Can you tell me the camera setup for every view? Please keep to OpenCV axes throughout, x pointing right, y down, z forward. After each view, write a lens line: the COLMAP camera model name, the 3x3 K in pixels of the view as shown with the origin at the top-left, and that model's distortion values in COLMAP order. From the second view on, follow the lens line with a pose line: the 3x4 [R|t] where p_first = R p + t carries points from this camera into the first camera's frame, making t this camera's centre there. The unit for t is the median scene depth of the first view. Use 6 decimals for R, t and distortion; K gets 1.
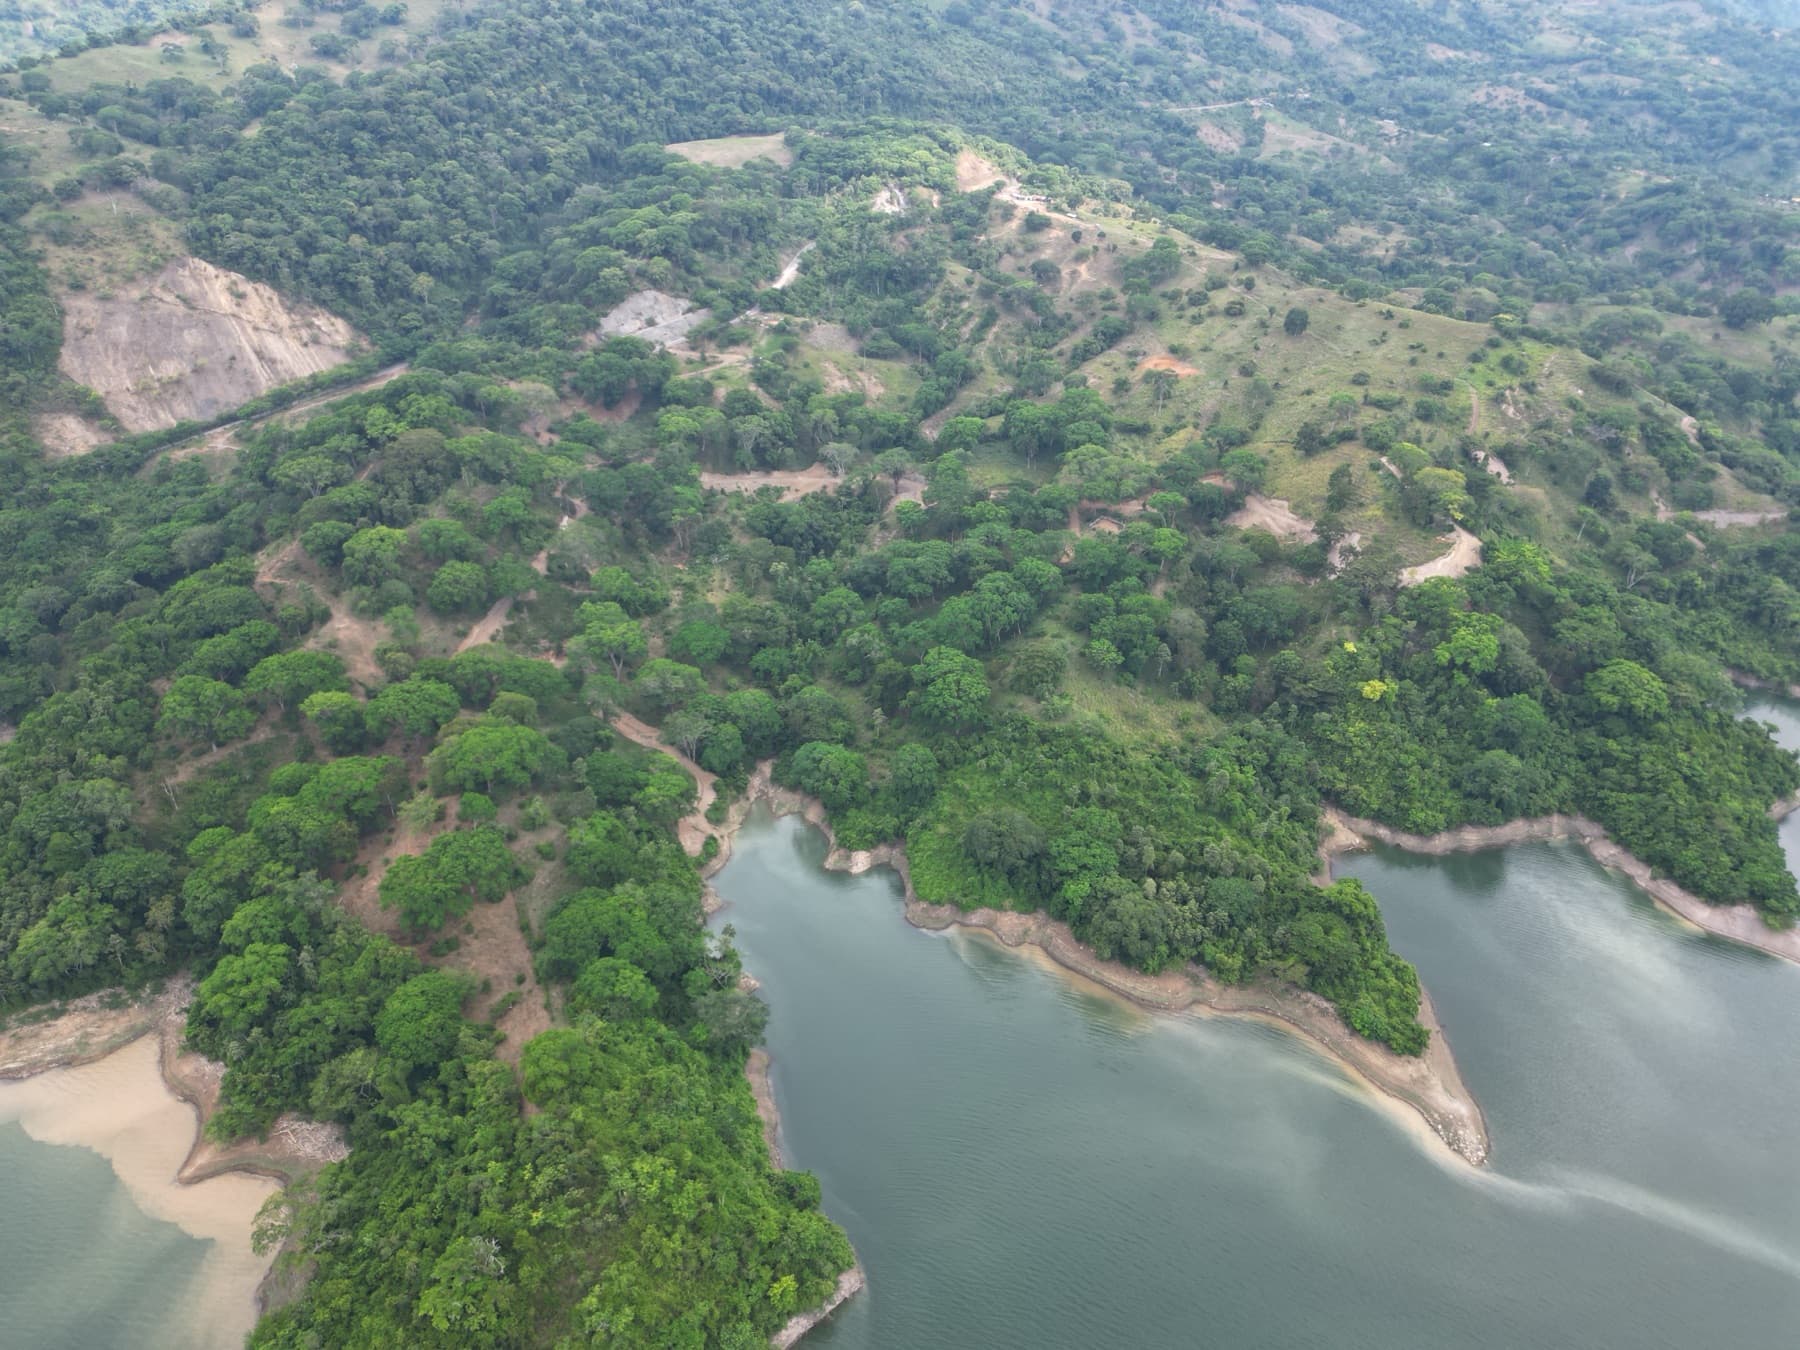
lens RADIAL K [[1259.2, 0, 901.2], [0, 1259.2, 682.4], [0, 0, 1]] dist [0.067611, -0.064616]
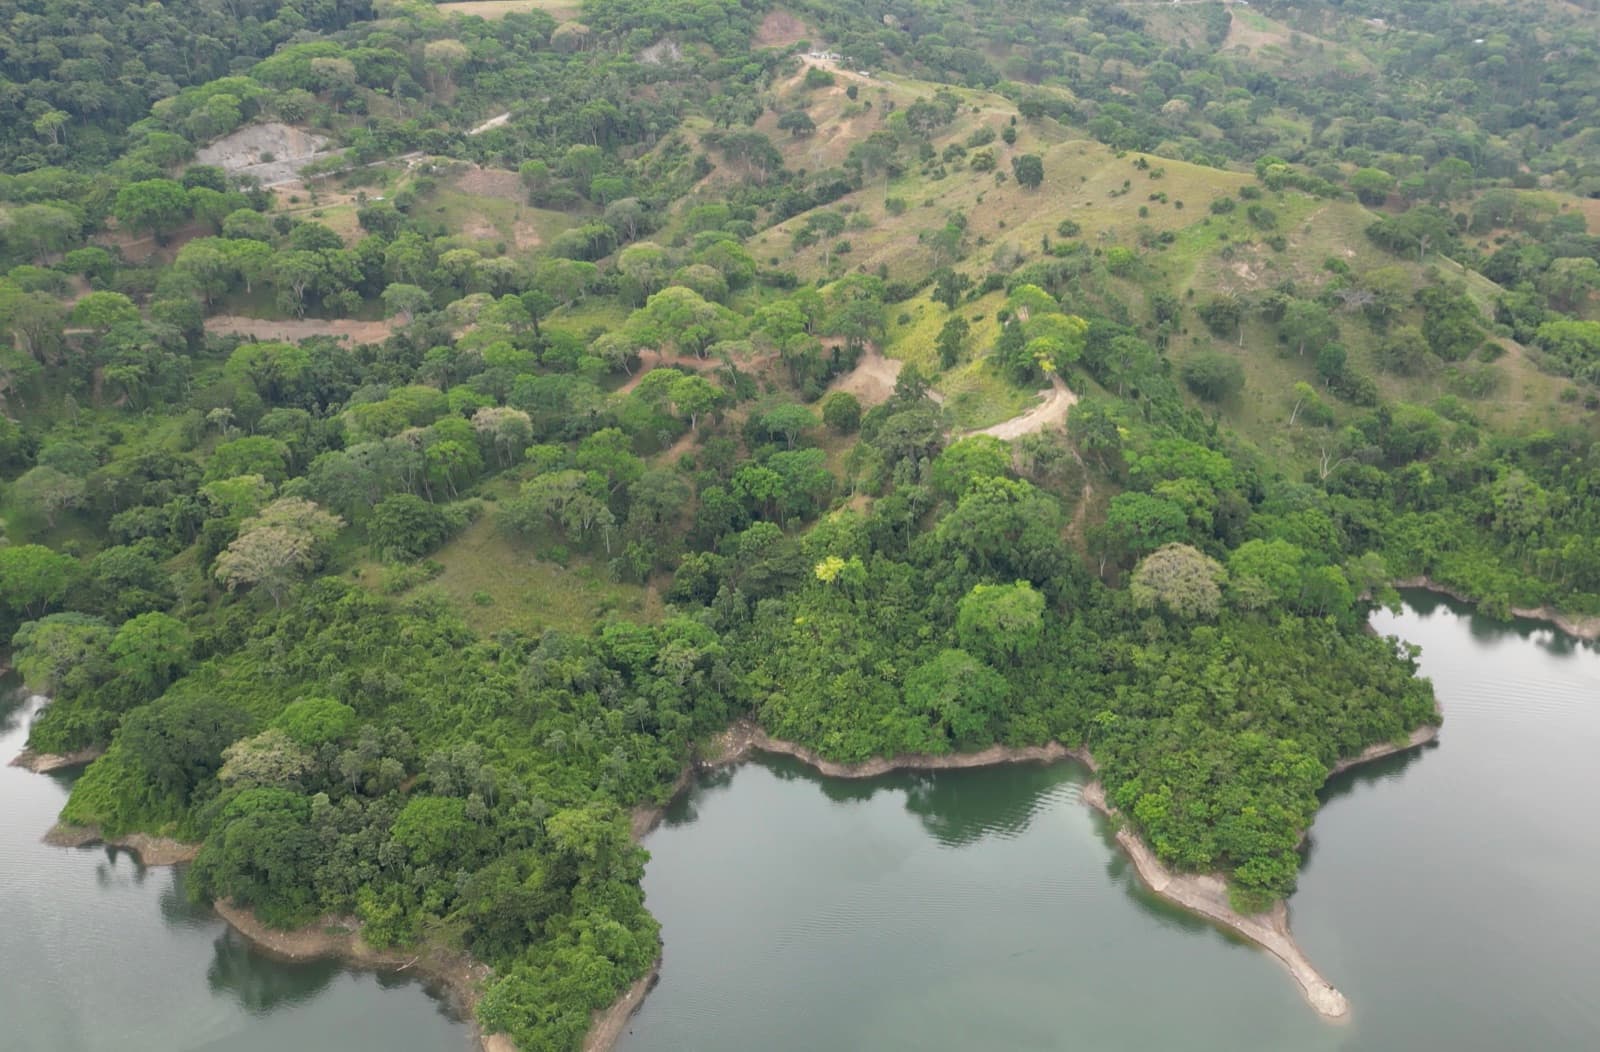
lens RADIAL K [[1377.0, 0, 948.4], [0, 1377.0, 556.2], [0, 0, 1]] dist [0.068600, -0.064407]
pose [[0.996933, 0.033137, -0.070901, 0.349090], [-0.039584, 0.995014, -0.091545, 0.048097], [0.067514, 0.094071, 0.993274, 0.146933]]
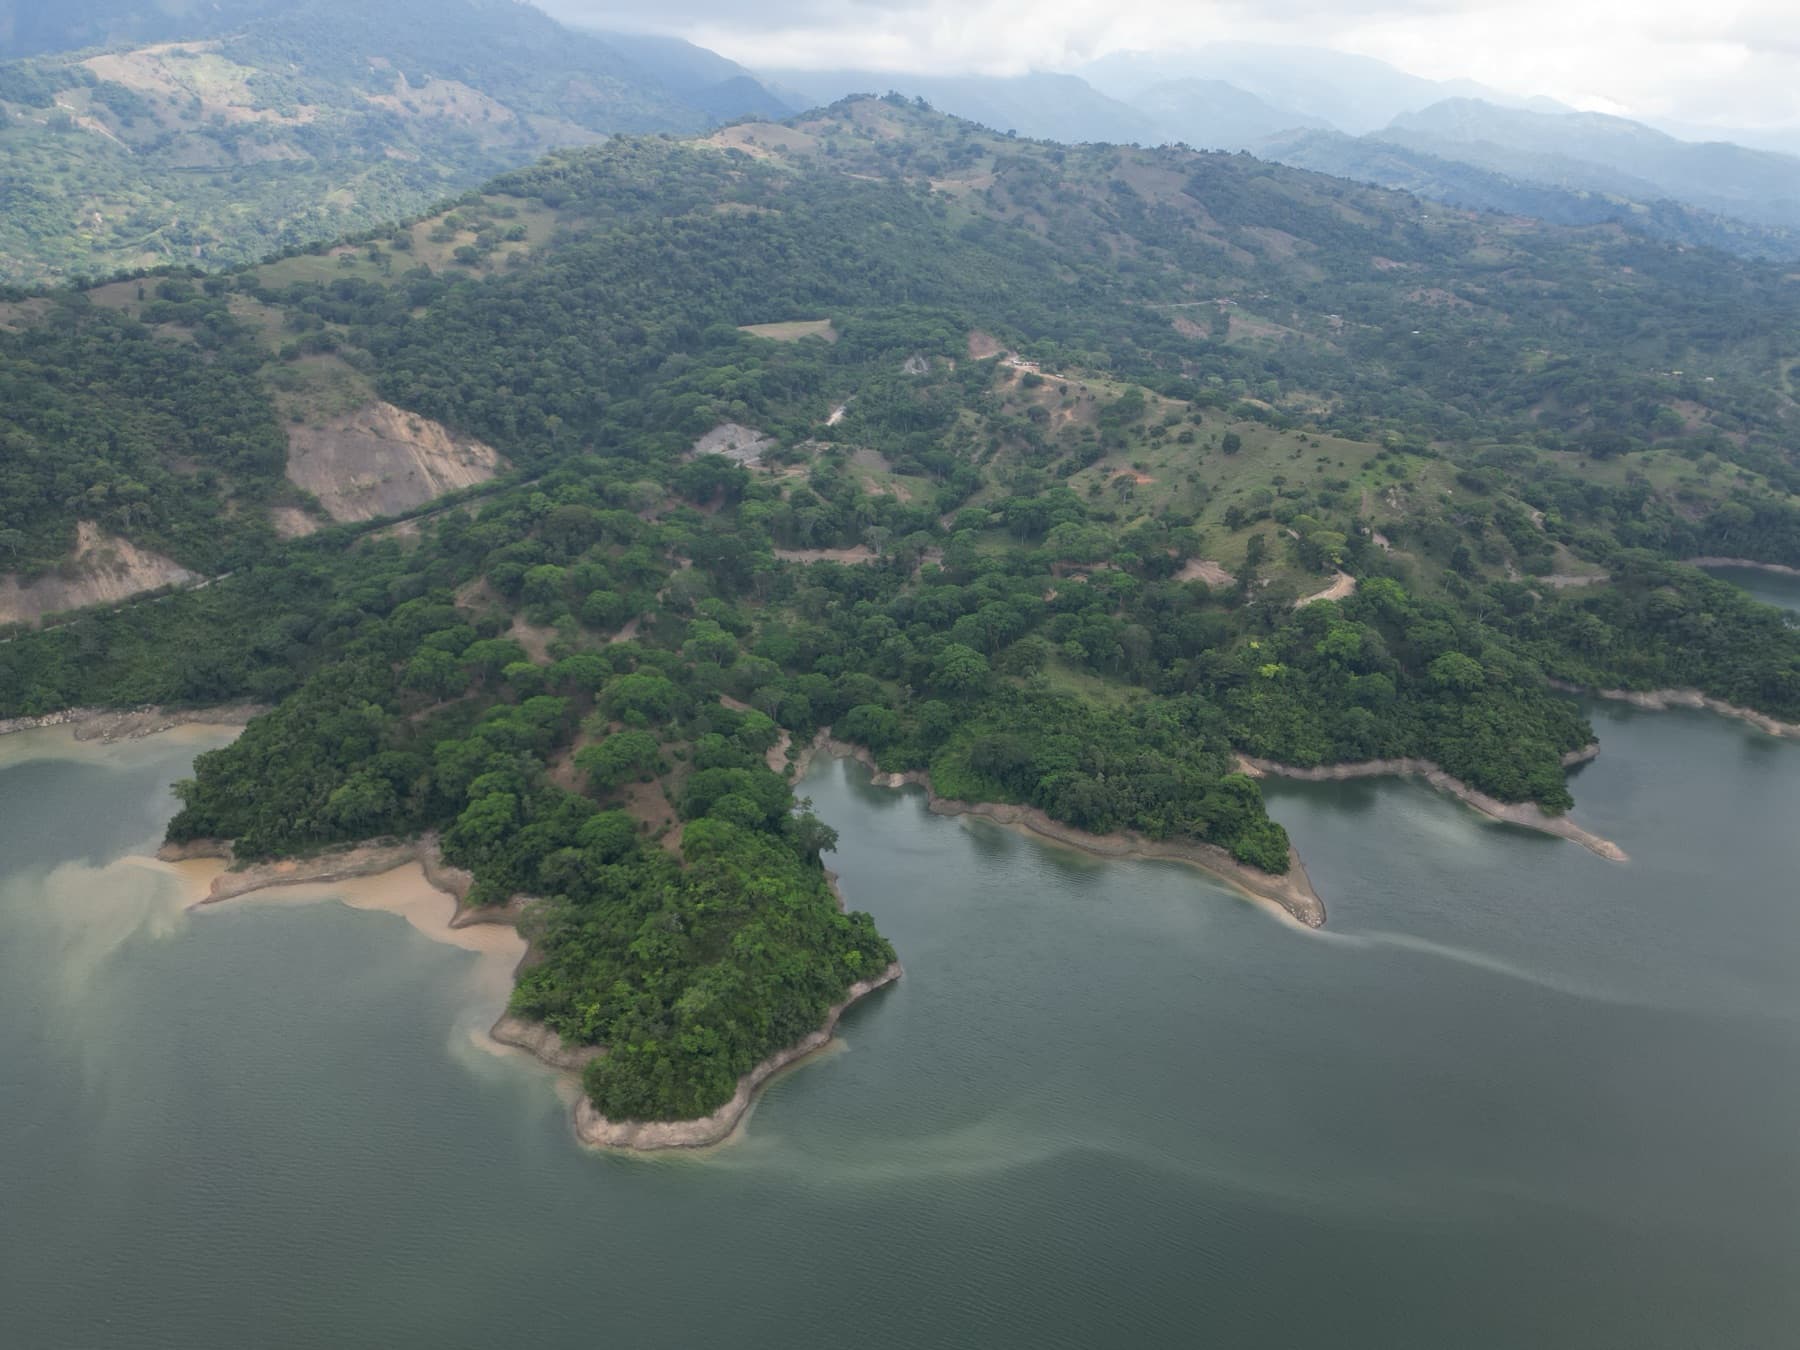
lens RADIAL K [[1259.2, 0, 901.2], [0, 1259.2, 682.4], [0, 0, 1]] dist [0.067611, -0.064616]
pose [[0.999868, 0.000507, -0.016230, -0.003068], [-0.002950, 0.988554, -0.150838, 0.159015], [0.015968, 0.150866, 0.988425, -0.252576]]
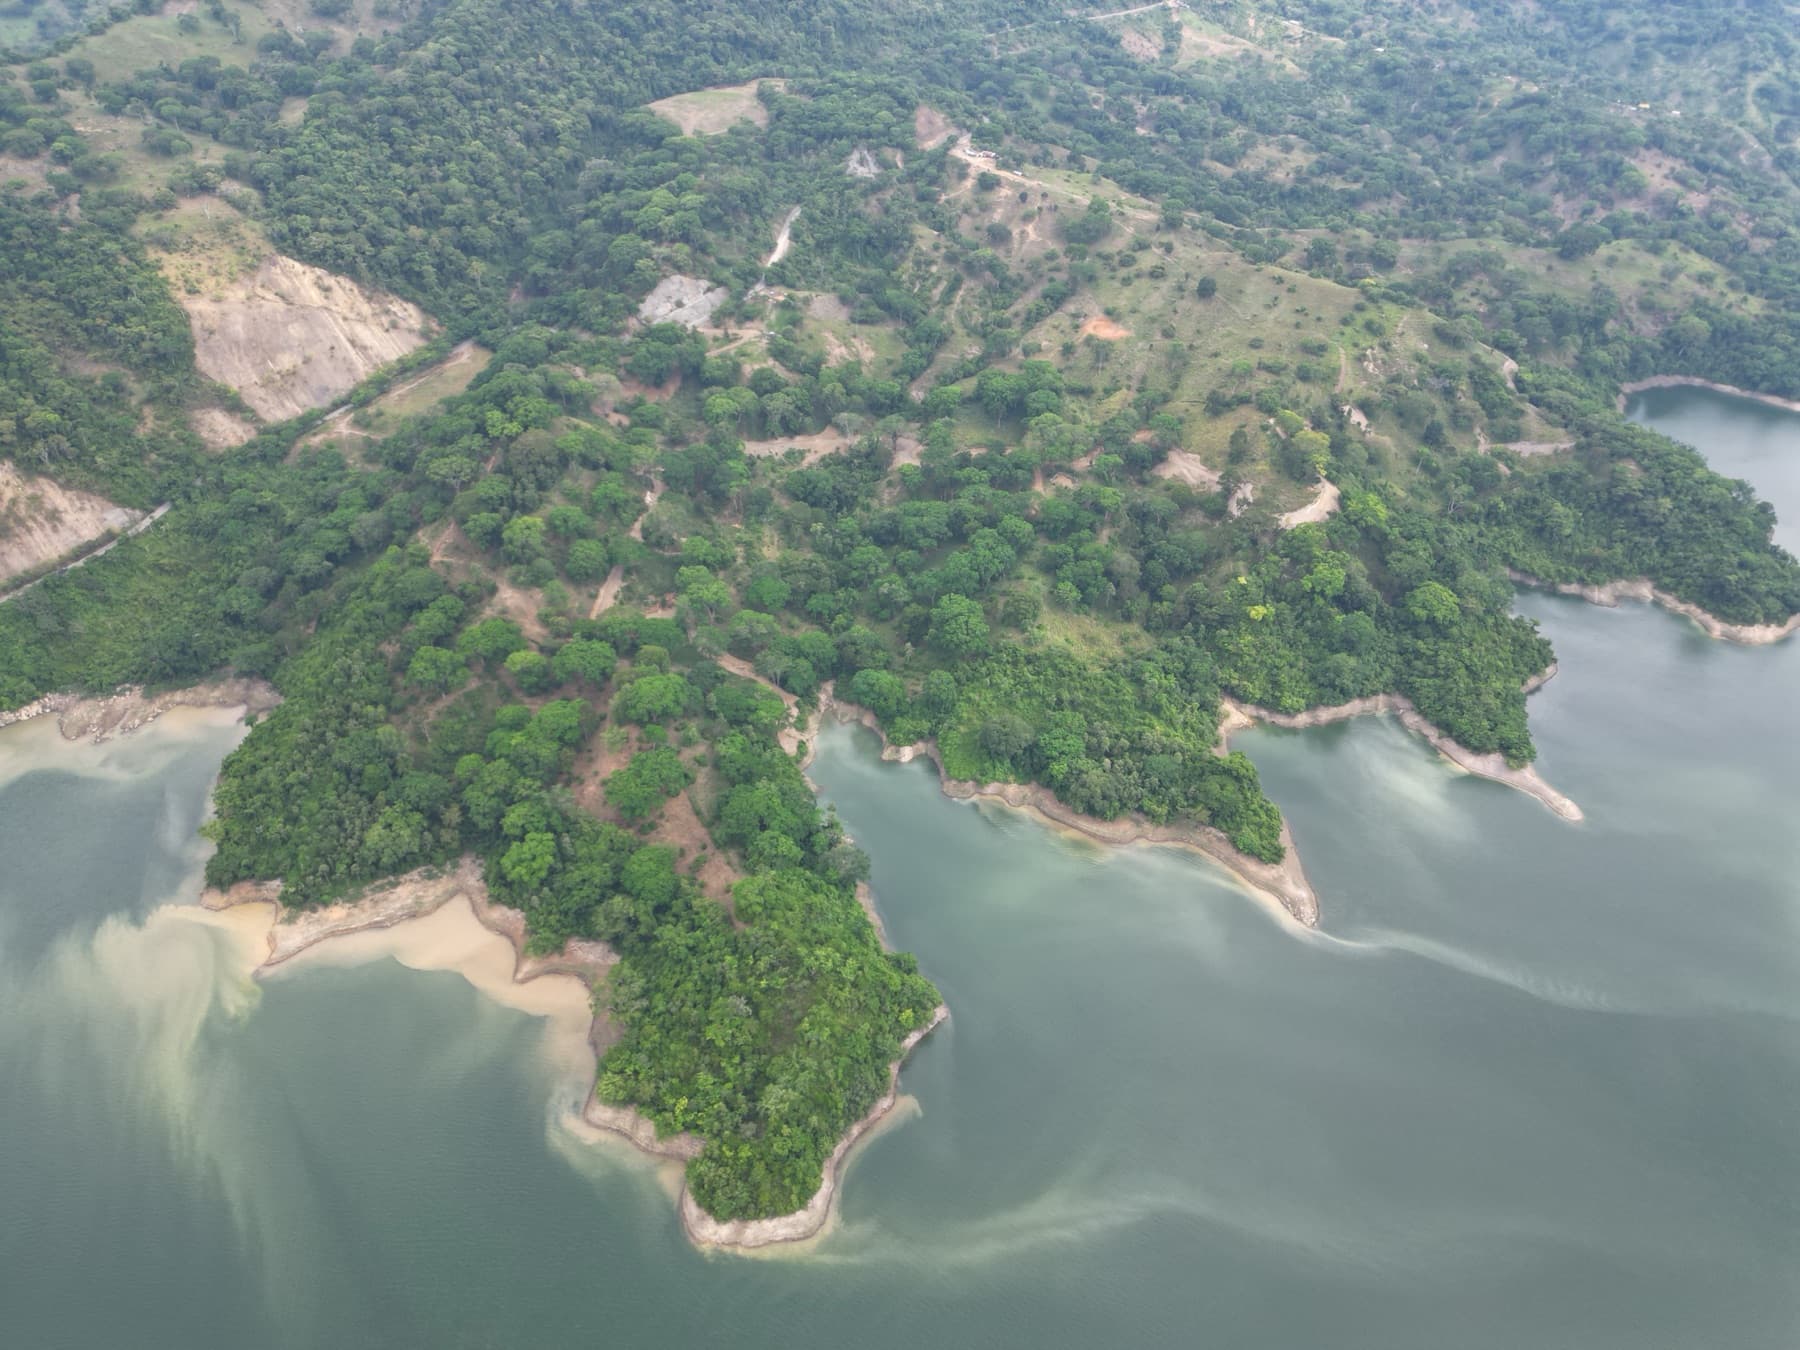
lens RADIAL K [[1259.2, 0, 901.2], [0, 1259.2, 682.4], [0, 0, 1]] dist [0.067611, -0.064616]
pose [[0.997571, -0.047246, 0.051186, -0.070303], [0.040132, 0.990430, 0.132055, -0.083781], [-0.056936, -0.129680, 0.989920, -0.269052]]
